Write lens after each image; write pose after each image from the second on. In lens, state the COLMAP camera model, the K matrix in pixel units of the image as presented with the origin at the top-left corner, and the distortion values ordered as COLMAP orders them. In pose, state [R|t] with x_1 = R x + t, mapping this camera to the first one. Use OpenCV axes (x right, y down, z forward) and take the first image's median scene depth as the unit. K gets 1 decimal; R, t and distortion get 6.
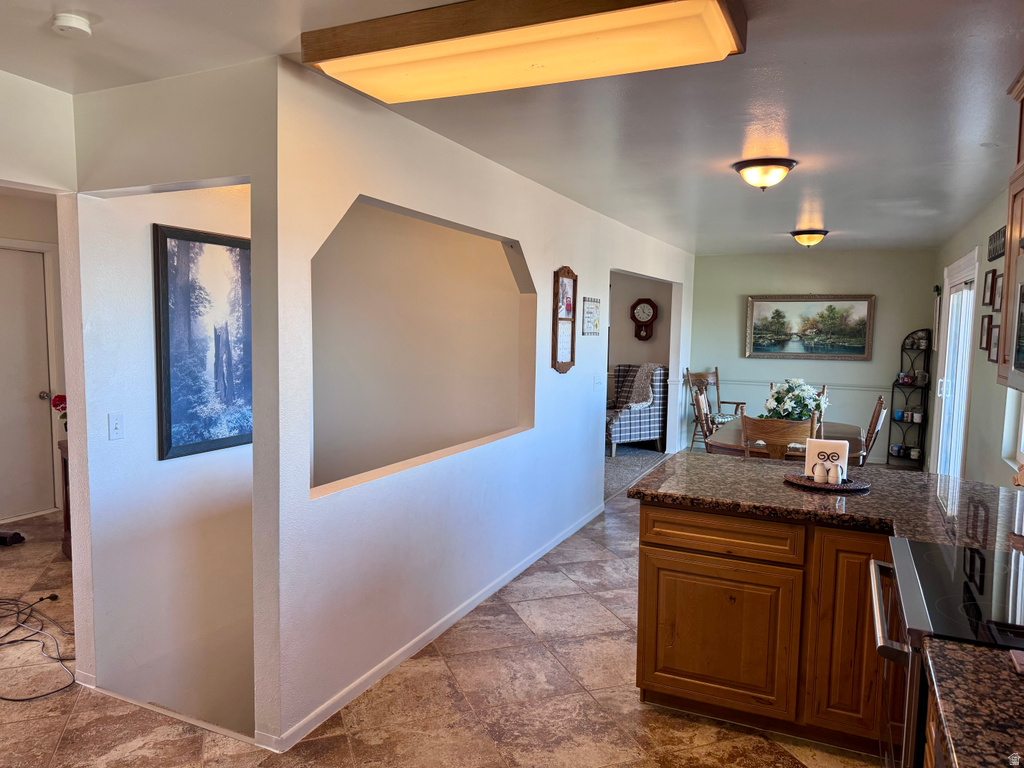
lens RADIAL K [[723.6, 0, 530.2], [0, 723.6, 393.6], [0, 0, 1]] dist [0.068442, -0.064423]
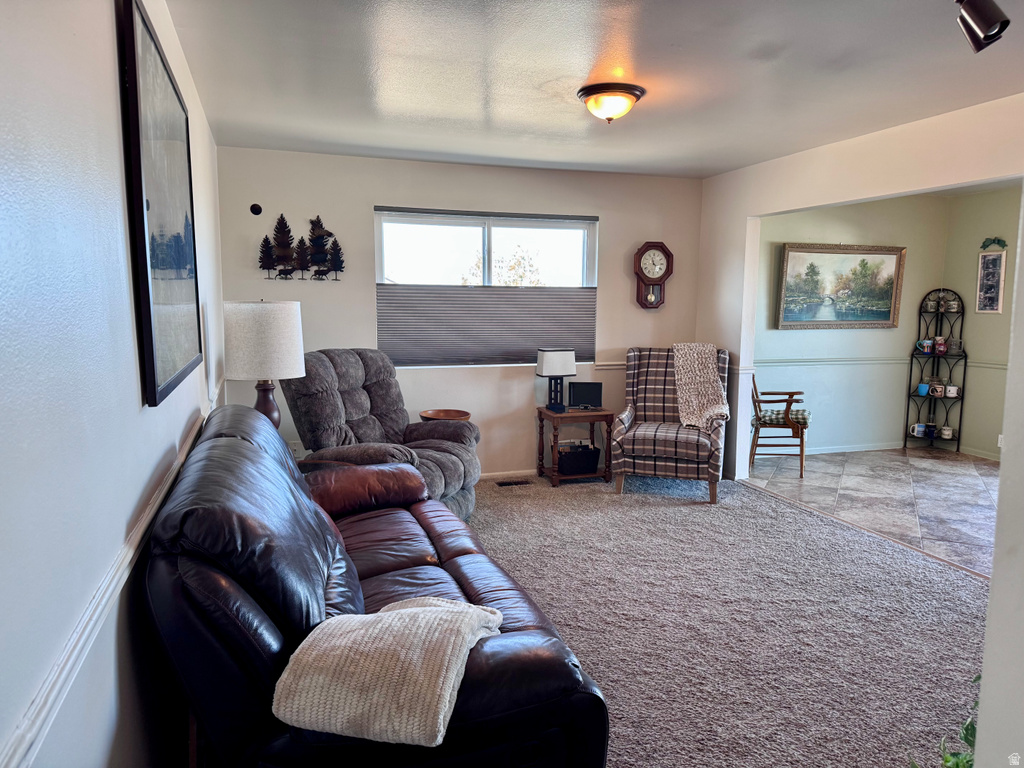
lens RADIAL K [[723.6, 0, 518.0], [0, 723.6, 383.8], [0, 0, 1]] dist [0.068442, -0.064423]
pose [[0.726108, -0.087623, 0.681974, -0.437223], [0.066380, 0.996147, 0.057314, -0.060648], [-0.684369, 0.003653, 0.729127, 0.722746]]
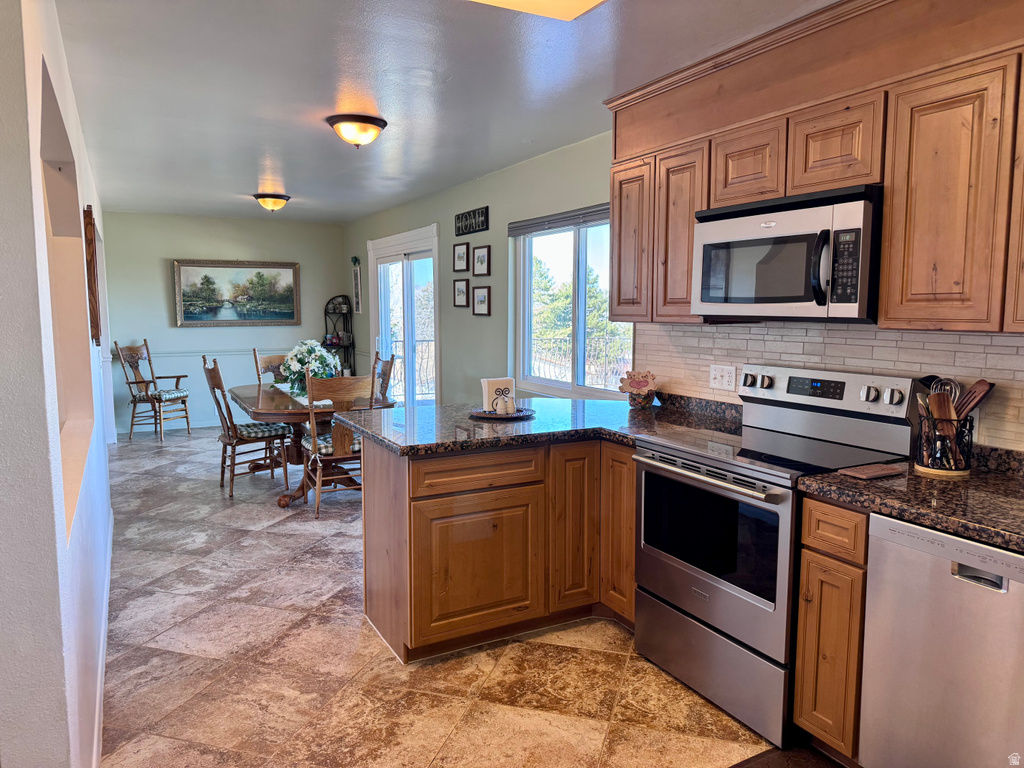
lens RADIAL K [[723.6, 0, 504.0], [0, 723.6, 382.9], [0, 0, 1]] dist [0.068442, -0.064423]
pose [[0.612121, -0.101130, 0.784271, -0.203208], [0.087554, 0.994358, 0.059885, 0.001528], [-0.785902, 0.032010, 0.617522, 0.119231]]
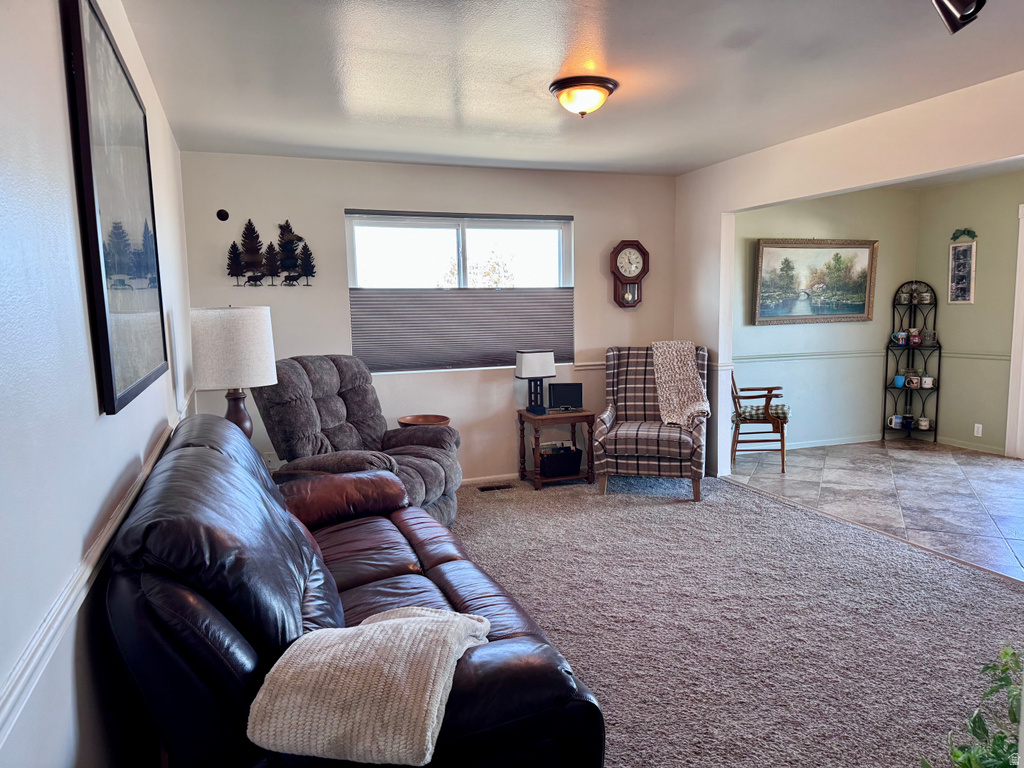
lens RADIAL K [[723.6, 0, 517.3], [0, 723.6, 385.8], [0, 0, 1]] dist [0.068442, -0.064423]
pose [[0.702700, -0.105056, 0.703688, -0.431878], [0.094080, 0.994074, 0.054462, -0.057279], [-0.705239, 0.027932, 0.708419, 0.730390]]
